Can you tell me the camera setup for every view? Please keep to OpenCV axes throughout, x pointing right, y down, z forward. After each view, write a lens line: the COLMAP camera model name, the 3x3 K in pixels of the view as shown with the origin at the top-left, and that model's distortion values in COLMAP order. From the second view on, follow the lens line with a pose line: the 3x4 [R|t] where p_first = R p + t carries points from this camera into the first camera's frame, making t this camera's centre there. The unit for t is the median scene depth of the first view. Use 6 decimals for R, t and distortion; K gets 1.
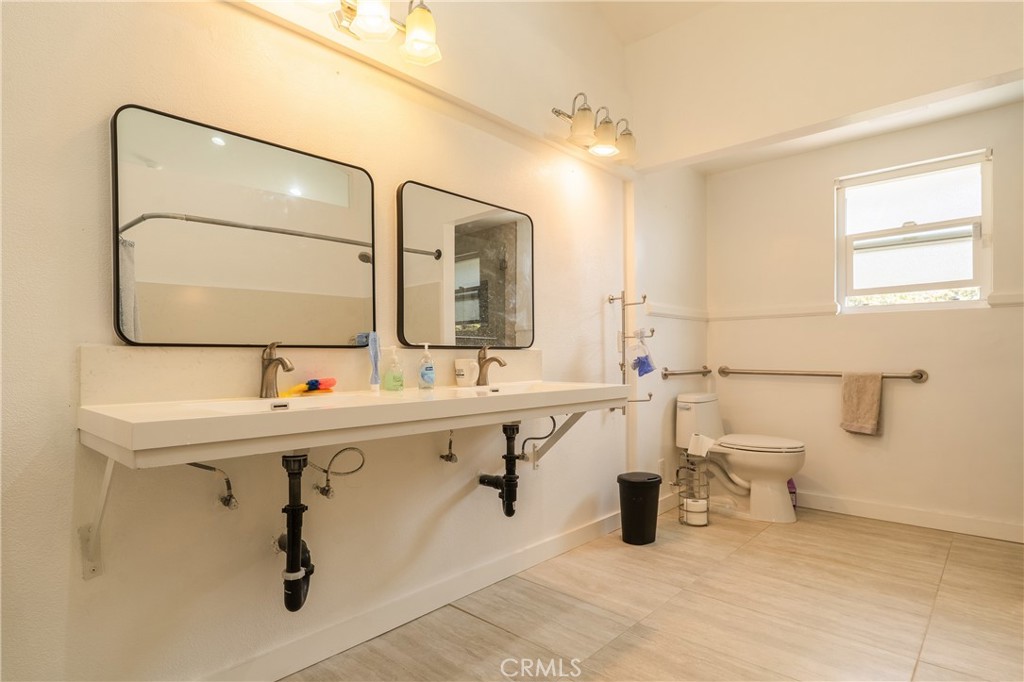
lens RADIAL K [[566.2, 0, 508.1], [0, 566.2, 356.0], [0, 0, 1]] dist [0.000740, -0.000460]
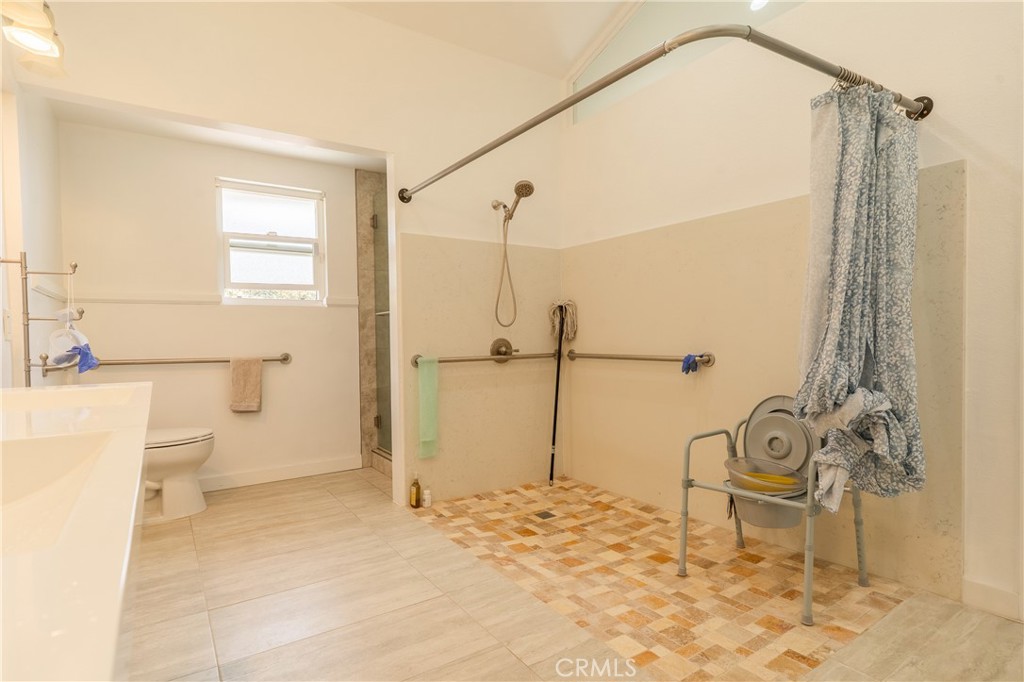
lens RADIAL K [[511.8, 0, 512.0], [0, 511.8, 341.0], [0, 0, 1]] dist [-0.001852, 0.000207]
pose [[0.231386, -0.007279, 0.972835, -0.248447], [0.014767, 0.999883, 0.003969, 0.000206], [-0.972750, 0.013448, 0.231467, 0.256396]]
